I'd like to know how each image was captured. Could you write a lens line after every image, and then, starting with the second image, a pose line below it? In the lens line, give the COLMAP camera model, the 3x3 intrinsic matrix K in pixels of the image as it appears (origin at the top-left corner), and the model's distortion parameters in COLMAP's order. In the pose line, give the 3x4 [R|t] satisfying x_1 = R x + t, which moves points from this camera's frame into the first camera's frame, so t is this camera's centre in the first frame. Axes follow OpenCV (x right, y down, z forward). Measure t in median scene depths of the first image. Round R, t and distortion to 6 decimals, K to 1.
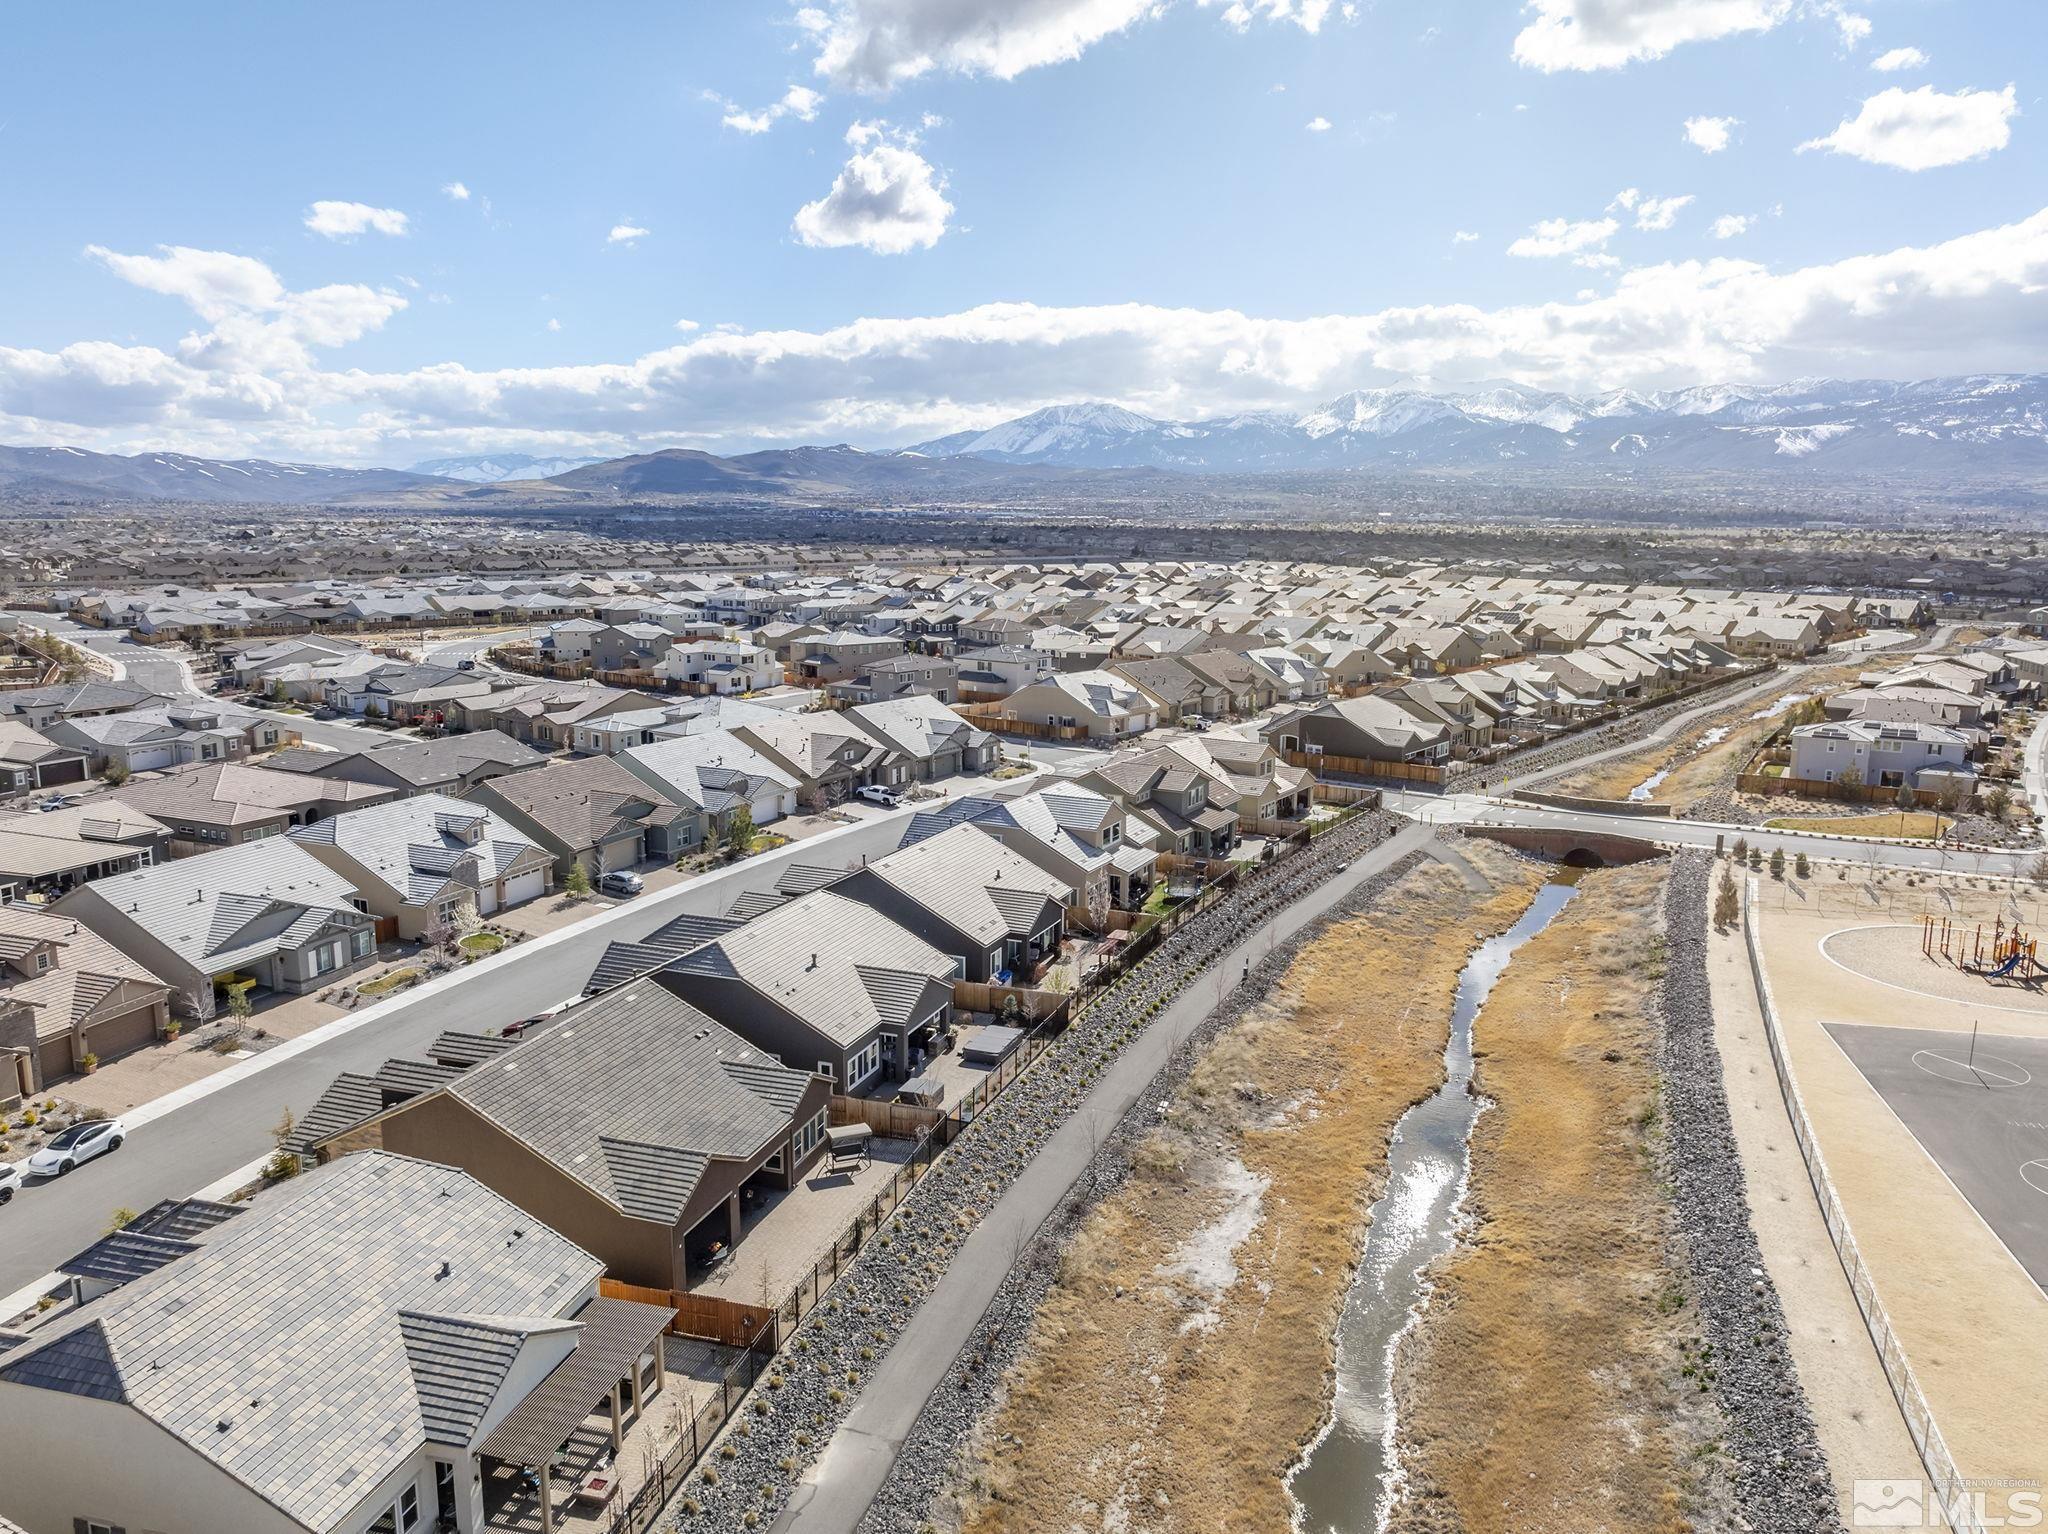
lens RADIAL K [[1436.1, 0, 1023.0], [0, 1436.1, 783.5], [0, 0, 1]] dist [-0.030609, 0.016077]
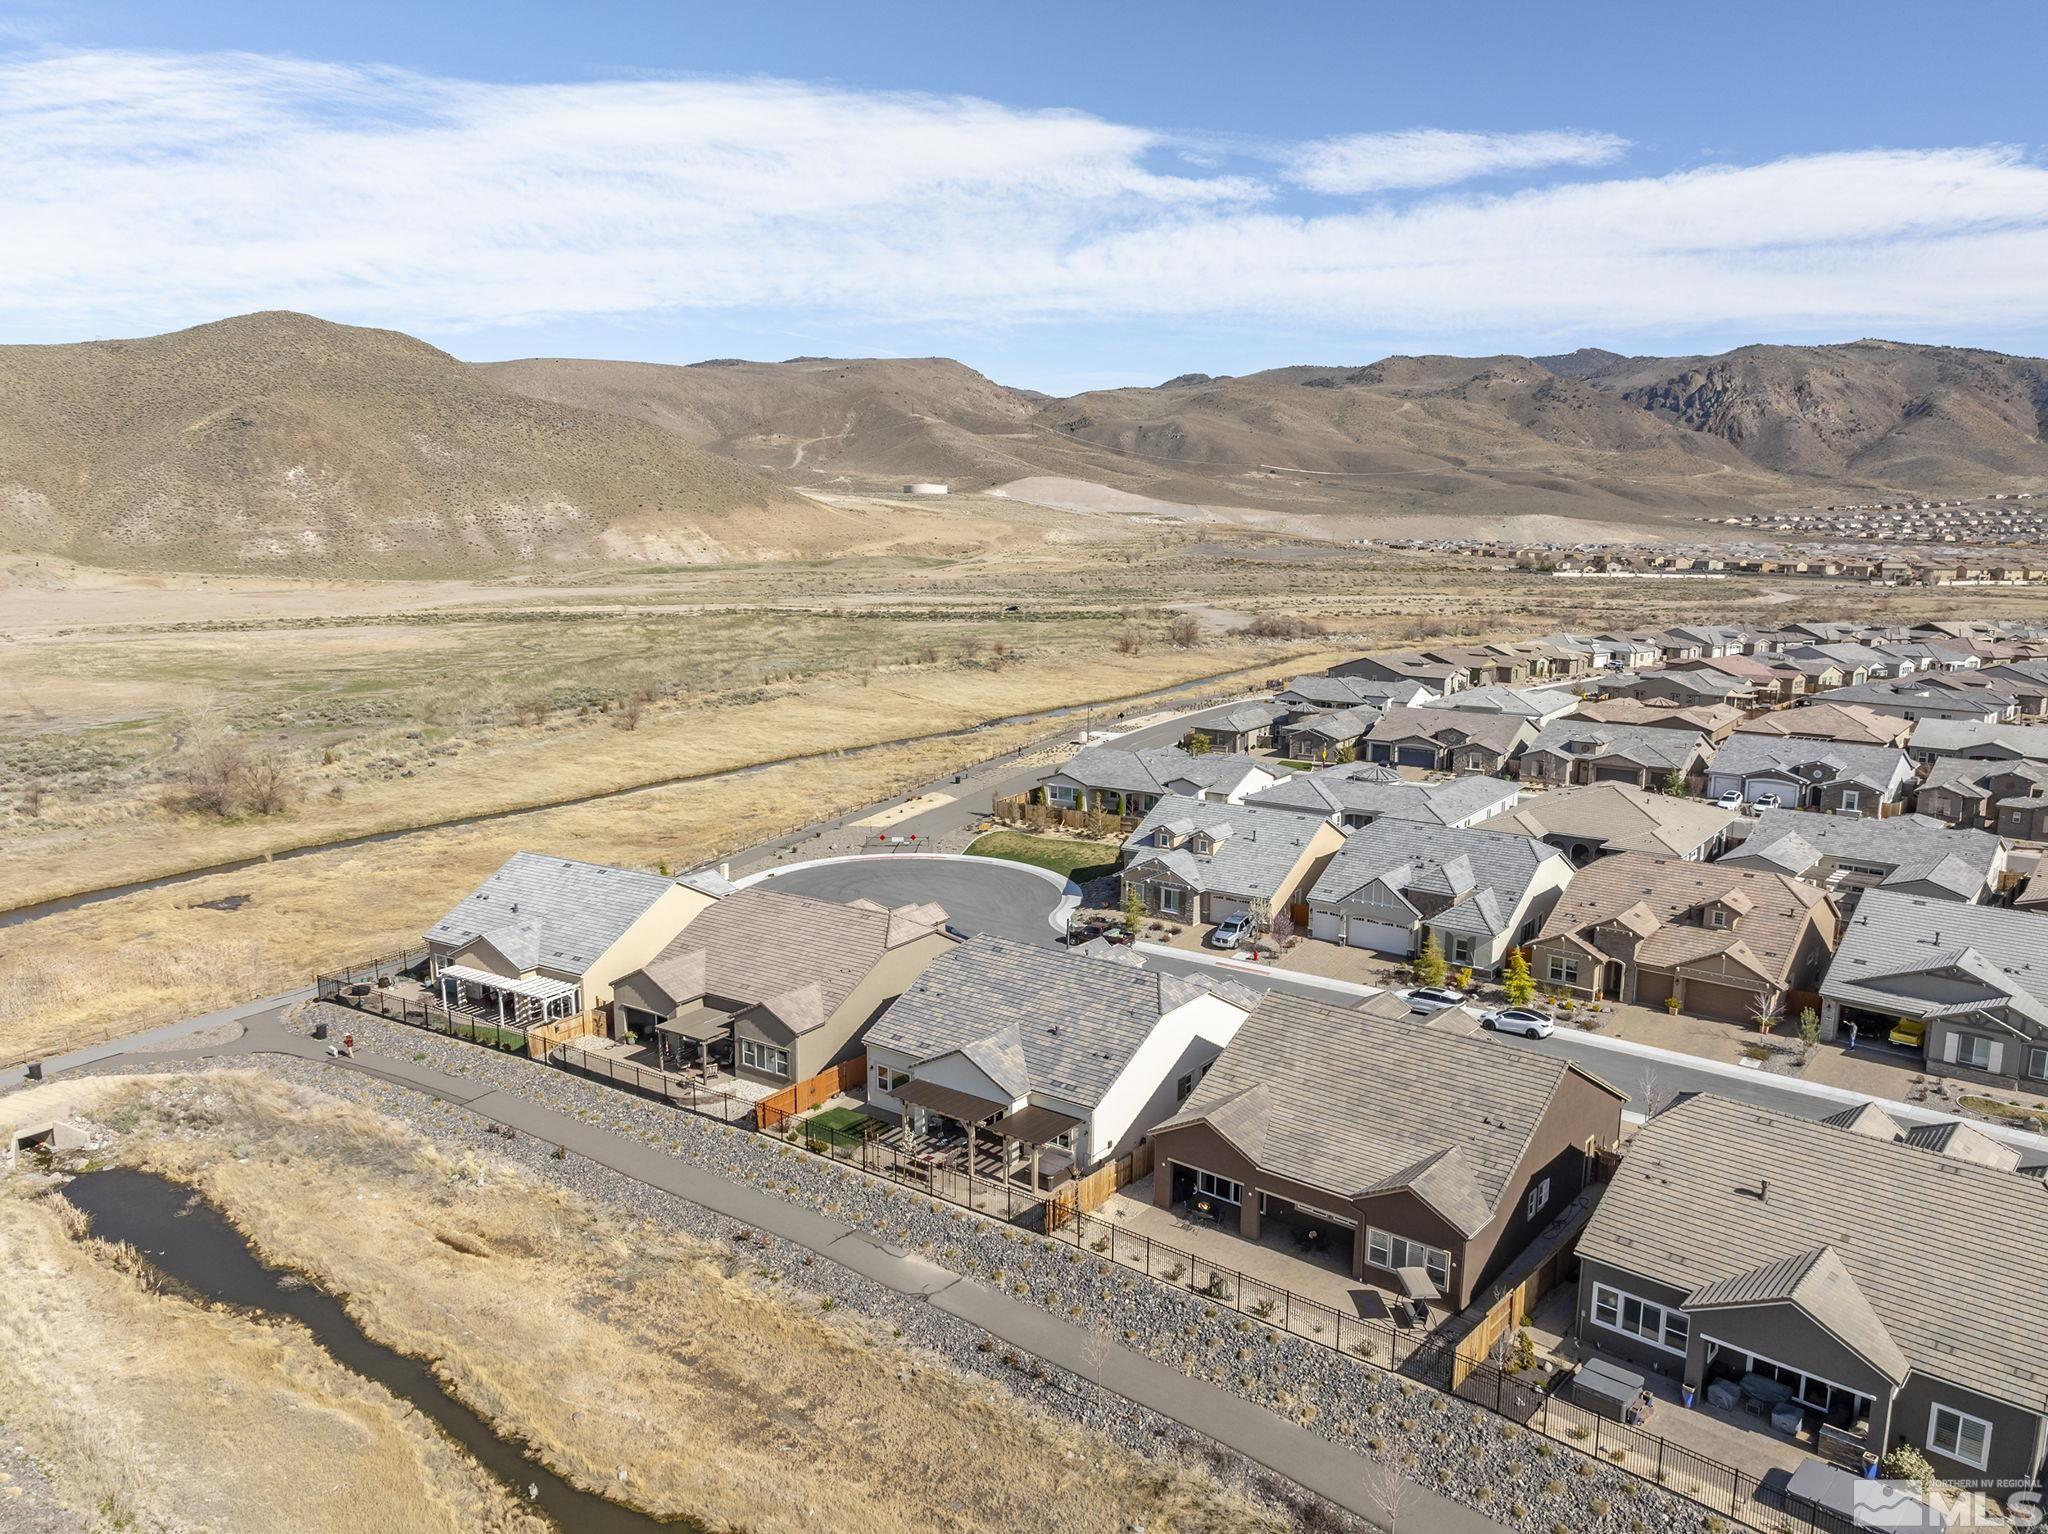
lens RADIAL K [[1436.1, 0, 1024.2], [0, 1436.1, 783.2], [0, 0, 1]] dist [-0.030609, 0.016077]
pose [[-0.388460, 0.153922, -0.908519, 0.569853], [-0.176330, 0.955313, 0.237244, -0.156916], [0.904437, 0.252359, -0.343960, 0.870875]]
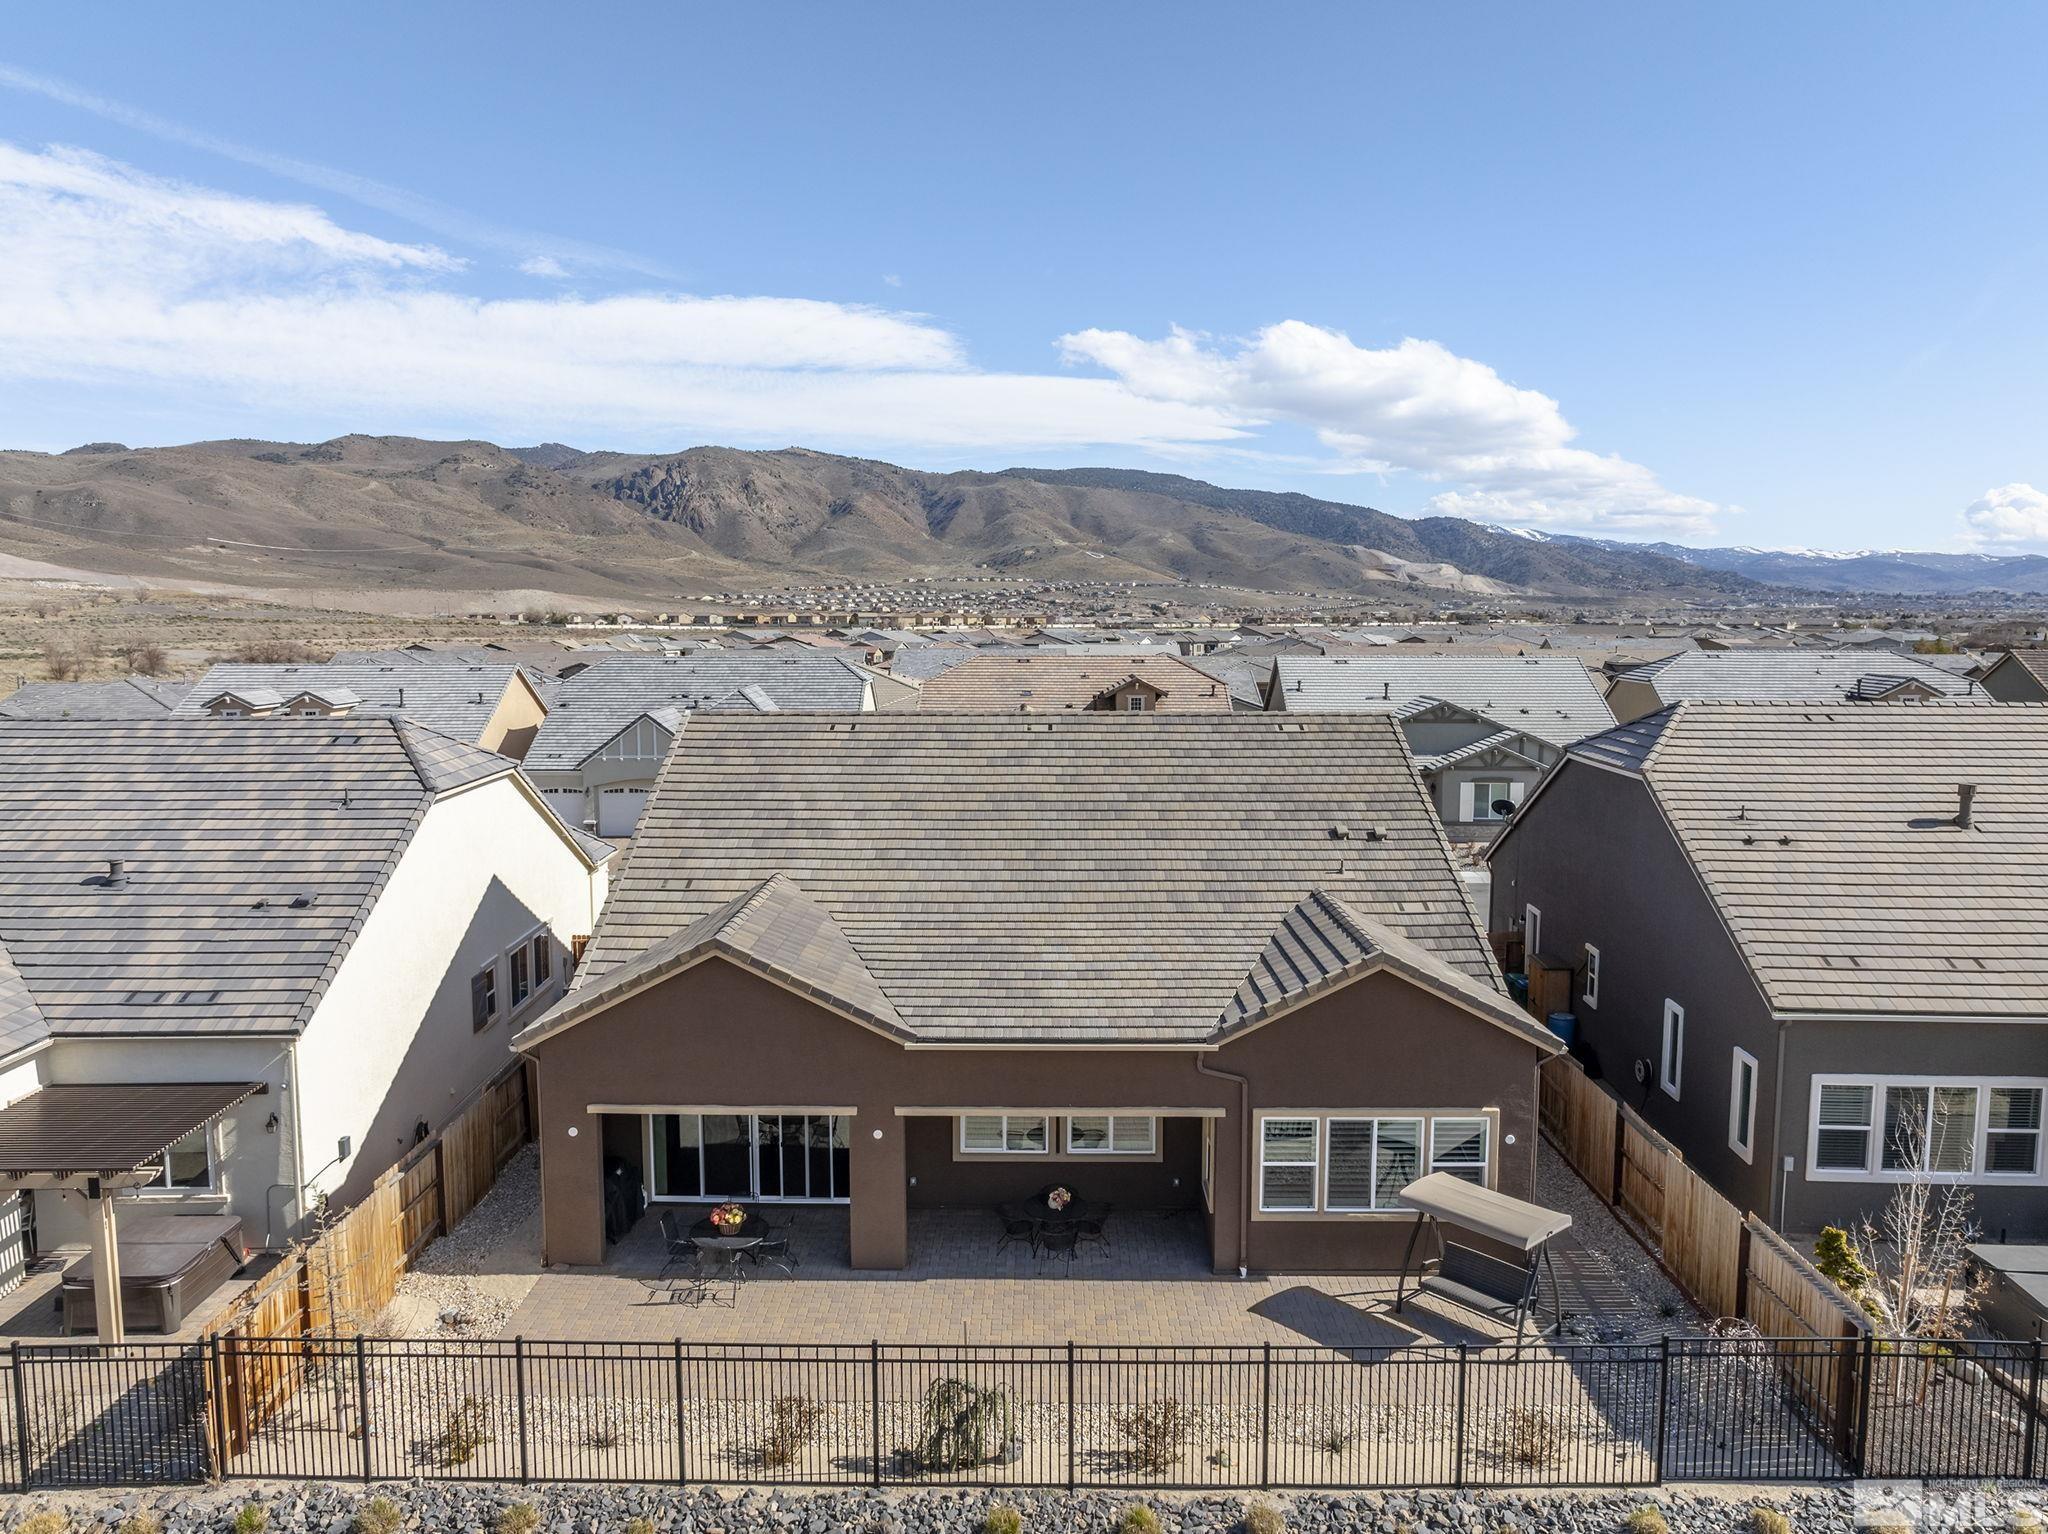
lens RADIAL K [[1436.1, 0, 1025.1], [0, 1436.1, 758.0], [0, 0, 1]] dist [-0.030609, 0.016077]
pose [[0.278339, 0.082395, -0.956942, 0.102328], [-0.172770, 0.984358, 0.034503, 0.138878], [0.944816, 0.155728, 0.288221, 0.707998]]
